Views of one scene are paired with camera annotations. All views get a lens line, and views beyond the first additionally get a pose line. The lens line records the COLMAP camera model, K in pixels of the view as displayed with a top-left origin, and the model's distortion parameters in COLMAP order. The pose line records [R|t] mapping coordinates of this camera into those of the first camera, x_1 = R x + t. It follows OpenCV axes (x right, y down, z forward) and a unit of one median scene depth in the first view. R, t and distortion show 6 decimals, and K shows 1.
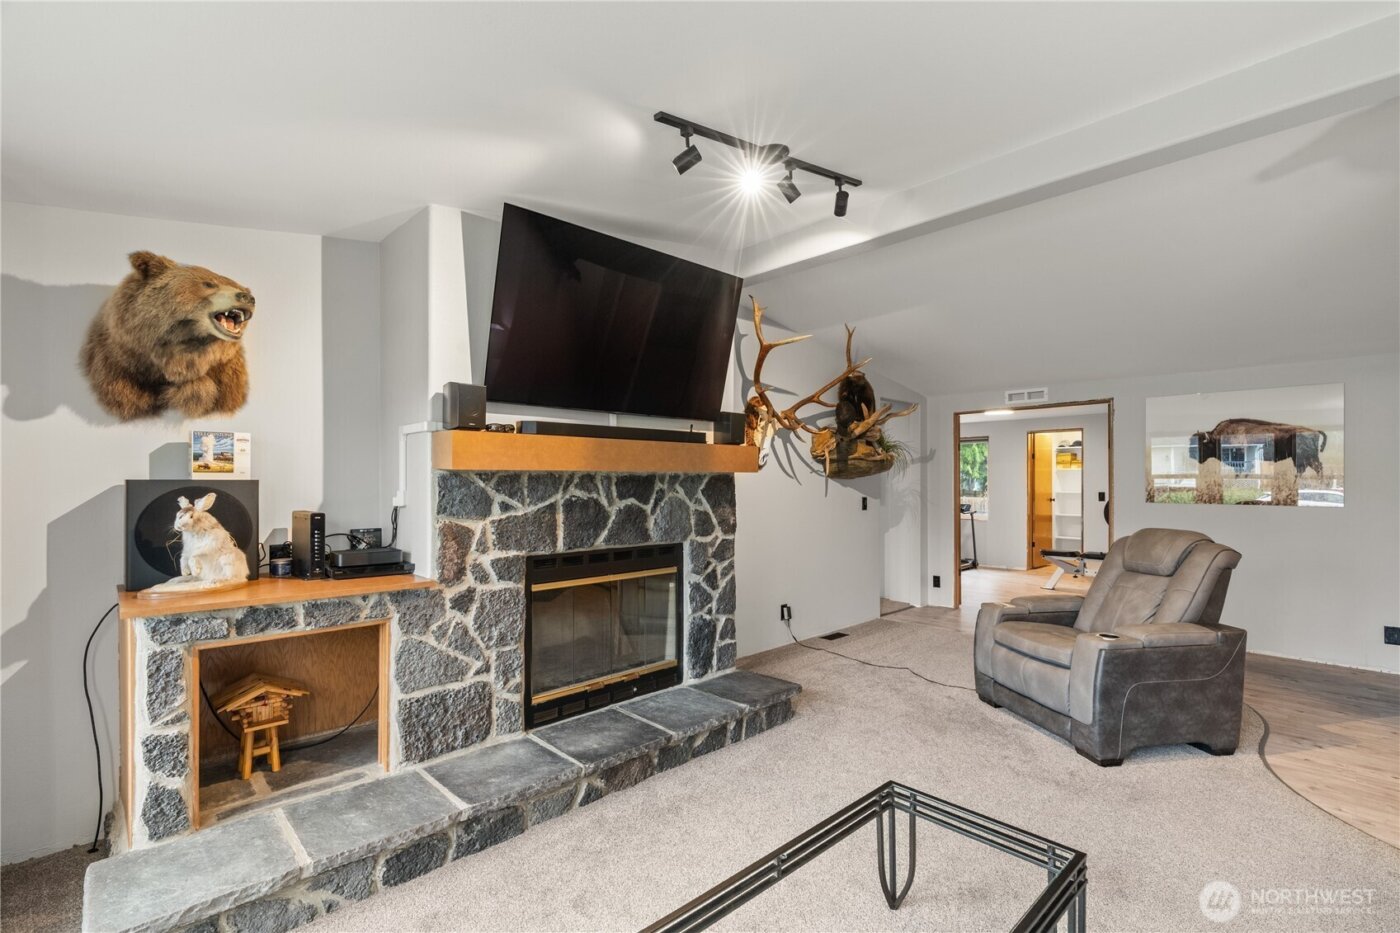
lens RADIAL K [[633.4, 0, 703.9], [0, 633.4, 479.3], [0, 0, 1]] dist [-0.002053, -0.000101]
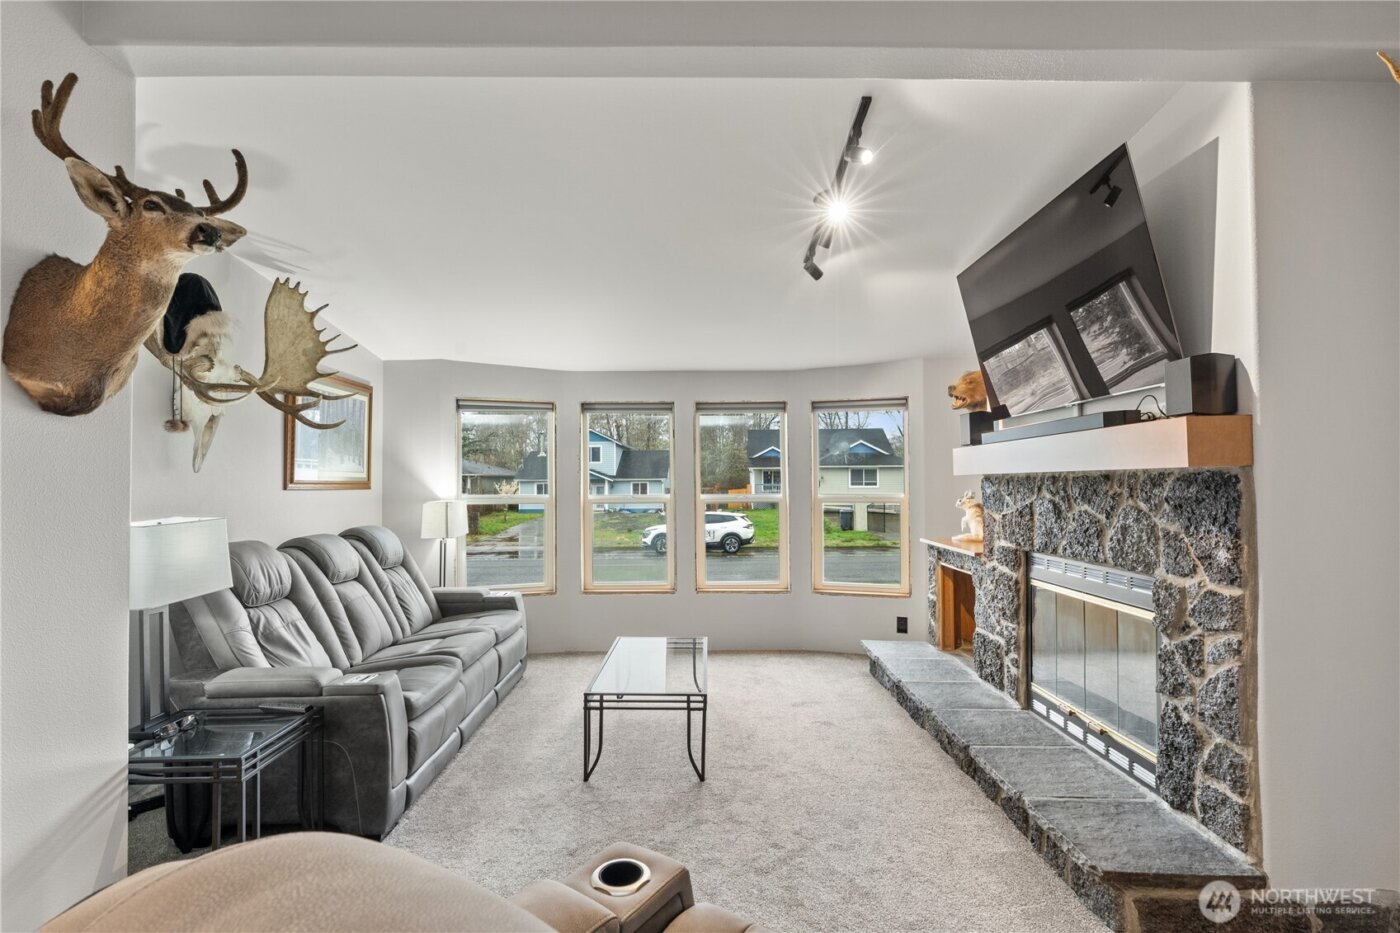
lens RADIAL K [[661.4, 0, 699.3], [0, 661.4, 471.8], [0, 0, 1]] dist [-0.011391, 0.000289]
pose [[-0.687419, -0.010487, -0.726185, 0.902702], [0.004479, 0.999816, -0.018679, 0.001994], [0.726247, -0.016093, -0.687245, 1.307893]]
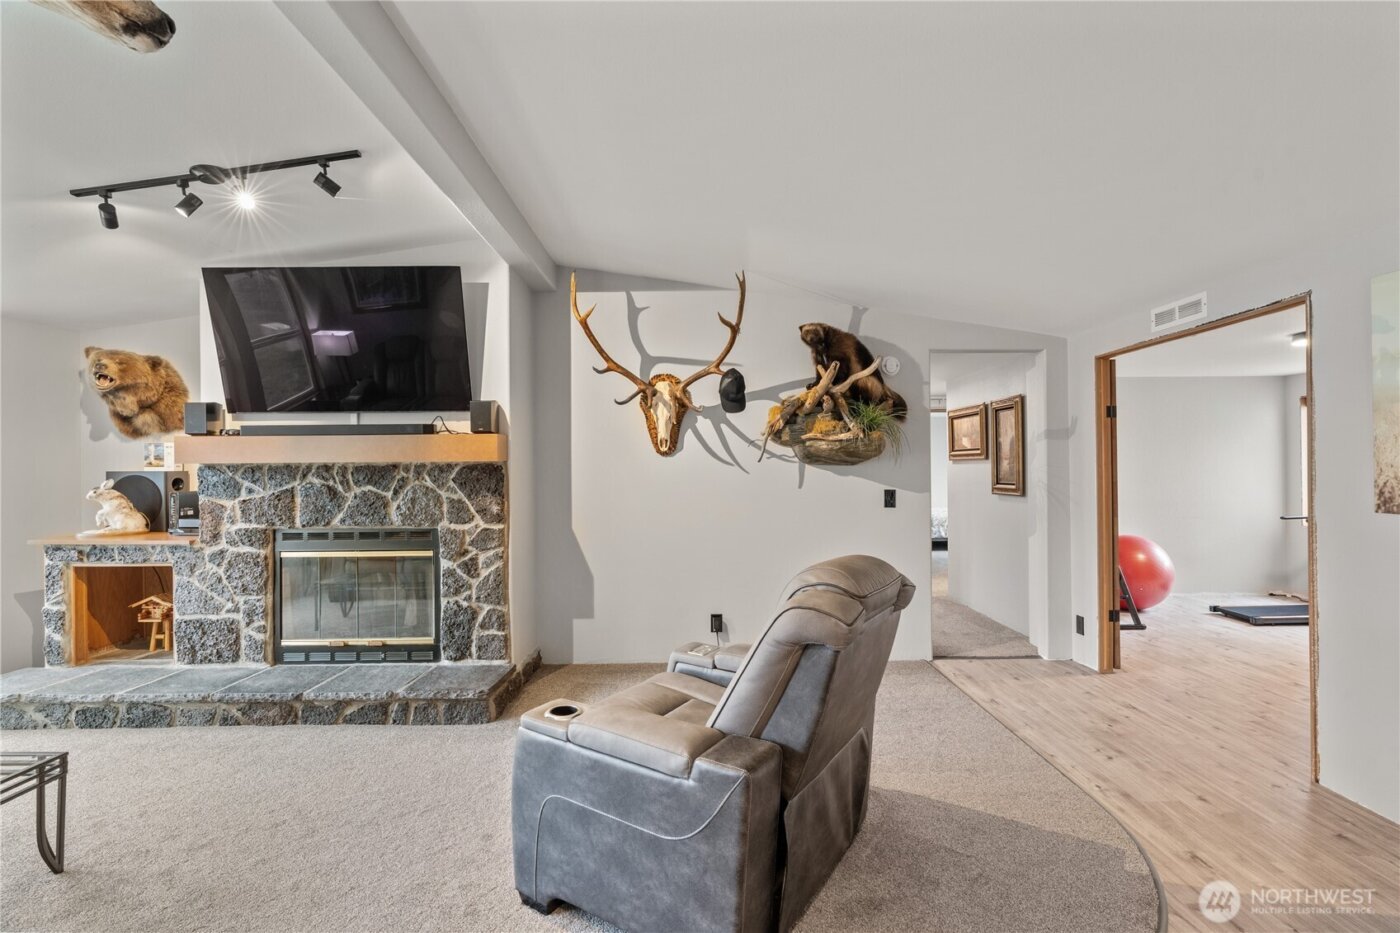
lens RADIAL K [[635.7, 0, 700.0], [0, 635.7, 466.5], [0, 0, 1]] dist [-0.001059, 0.000551]
pose [[0.728735, -0.006503, -0.684765, 1.175492], [0.007607, 0.999970, -0.001401, 0.001677], [0.684754, -0.004189, 0.728762, 0.615852]]
